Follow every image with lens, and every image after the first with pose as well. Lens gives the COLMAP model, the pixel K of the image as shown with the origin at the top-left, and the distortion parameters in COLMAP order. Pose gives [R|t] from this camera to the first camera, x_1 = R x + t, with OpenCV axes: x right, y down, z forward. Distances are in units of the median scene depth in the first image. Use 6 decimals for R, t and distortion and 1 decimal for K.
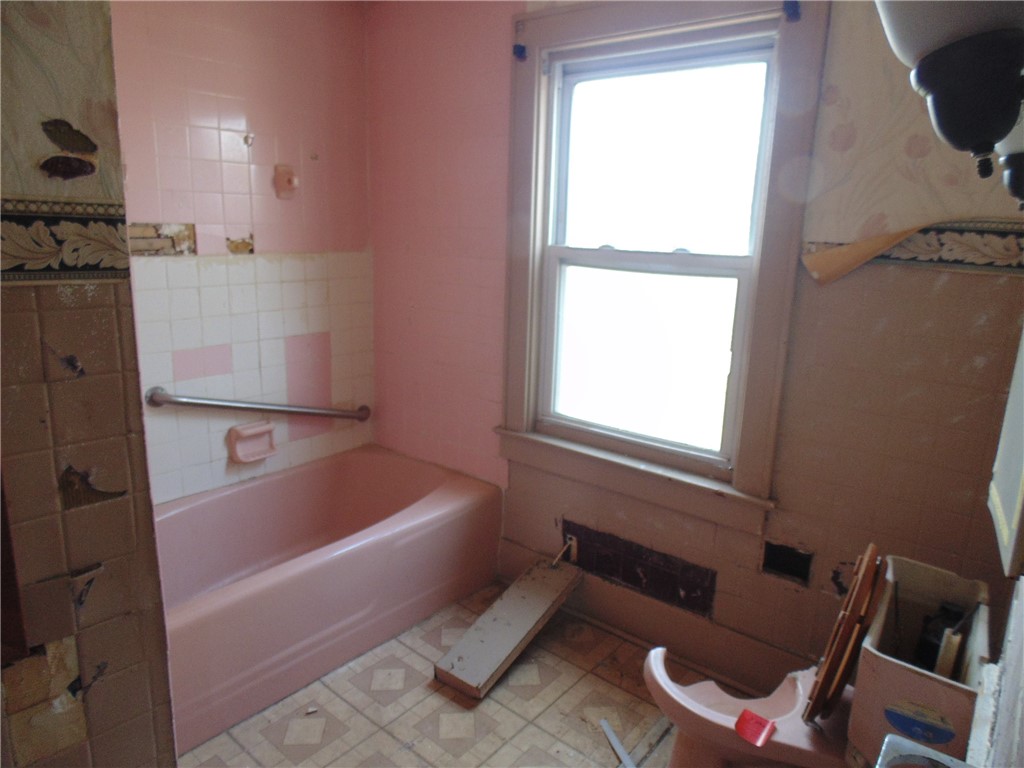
lens RADIAL K [[675.4, 0, 512.0], [0, 675.4, 384.0], [0, 0, 1]] dist [-0.008301, -0.004114]
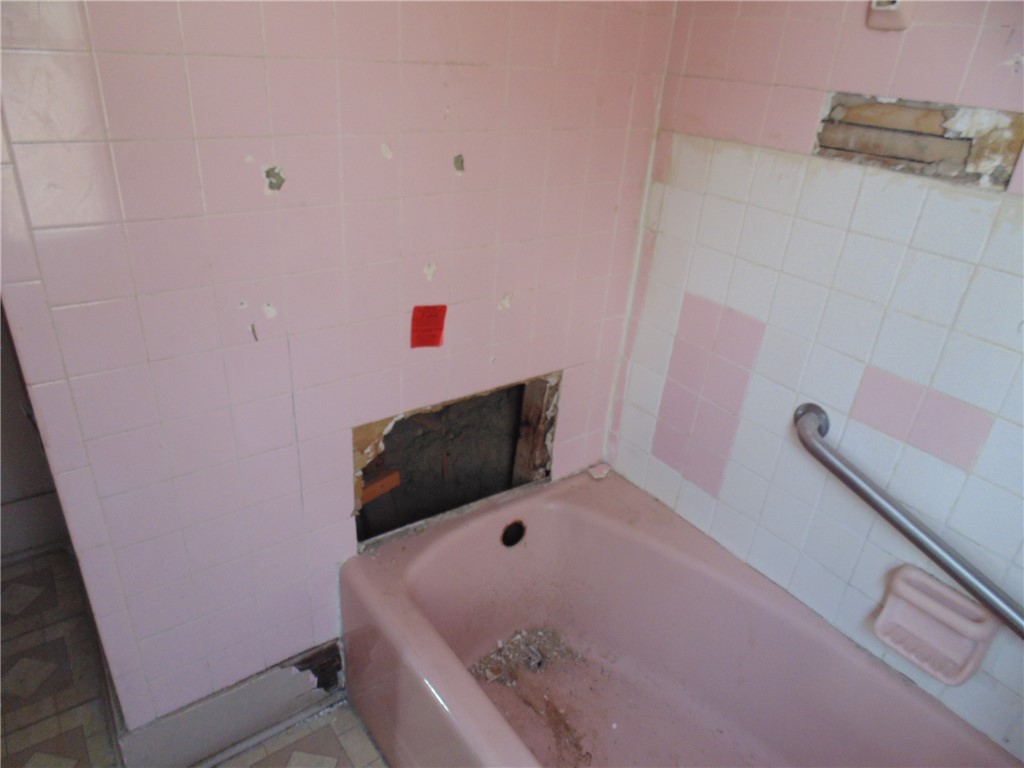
lens RADIAL K [[675.4, 0, 512.0], [0, 675.4, 384.0], [0, 0, 1]] dist [-0.008301, -0.004114]
pose [[-0.245595, 0.393199, -0.886046, 0.025504], [-0.306237, 0.835761, 0.455767, -0.190326], [0.919729, 0.383274, -0.084847, 0.811119]]
